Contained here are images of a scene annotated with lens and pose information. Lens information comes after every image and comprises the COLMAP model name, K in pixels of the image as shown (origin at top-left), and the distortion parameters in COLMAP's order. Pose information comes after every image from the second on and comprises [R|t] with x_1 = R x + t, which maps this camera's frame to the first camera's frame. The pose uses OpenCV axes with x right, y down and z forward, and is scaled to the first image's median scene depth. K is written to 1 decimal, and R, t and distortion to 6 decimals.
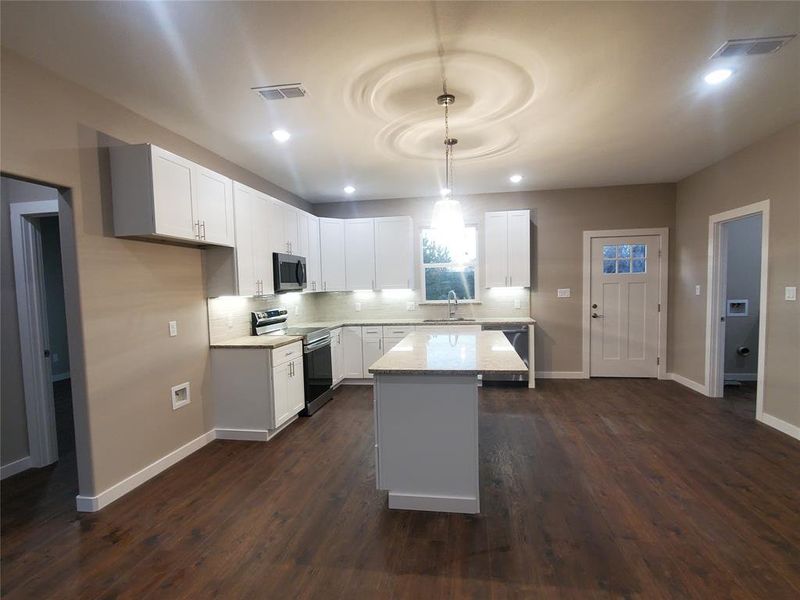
lens RADIAL K [[418.4, 0, 403.8], [0, 418.4, 304.5], [0, 0, 1]] dist [-0.002699, -0.010486]
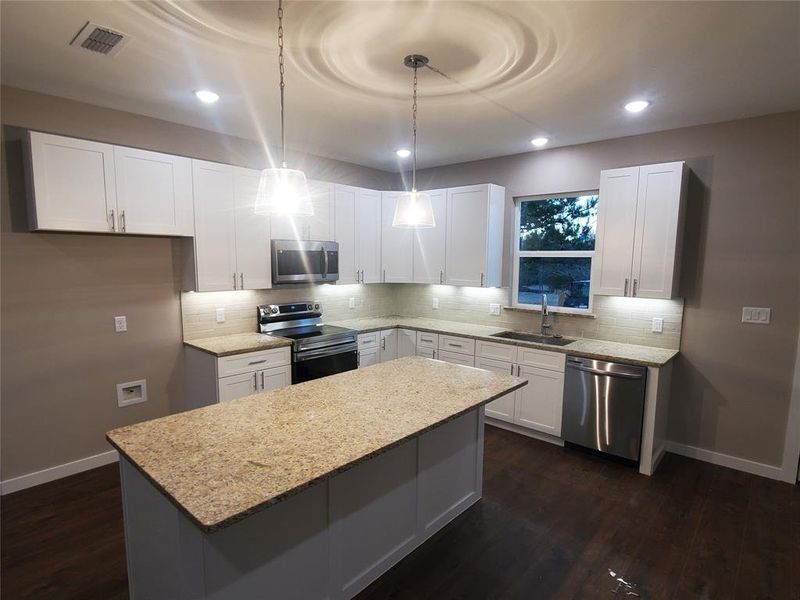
lens RADIAL K [[438.5, 0, 401.0], [0, 438.5, 307.1], [0, 0, 1]] dist [-0.001601, -0.004384]
pose [[0.840262, 0.095314, -0.533737, 0.464759], [-0.056475, 0.994458, 0.088681, -0.095051], [0.539232, -0.044373, 0.840988, 0.450481]]
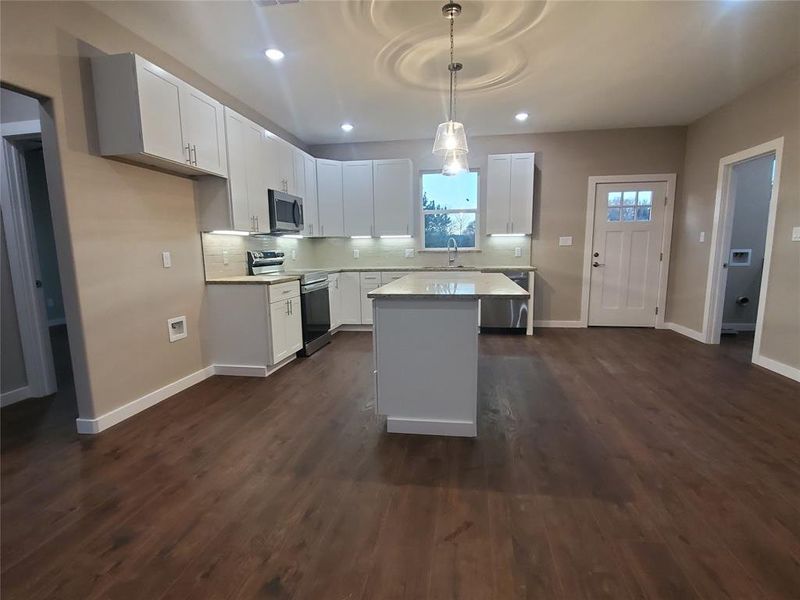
lens RADIAL K [[418.4, 0, 403.9], [0, 418.4, 308.8], [0, 0, 1]] dist [-0.002699, -0.010486]
pose [[0.999929, 0.010182, 0.006116, -0.003236], [-0.010718, 0.995418, 0.095020, 0.065365], [-0.005120, -0.095078, 0.995457, 0.013074]]
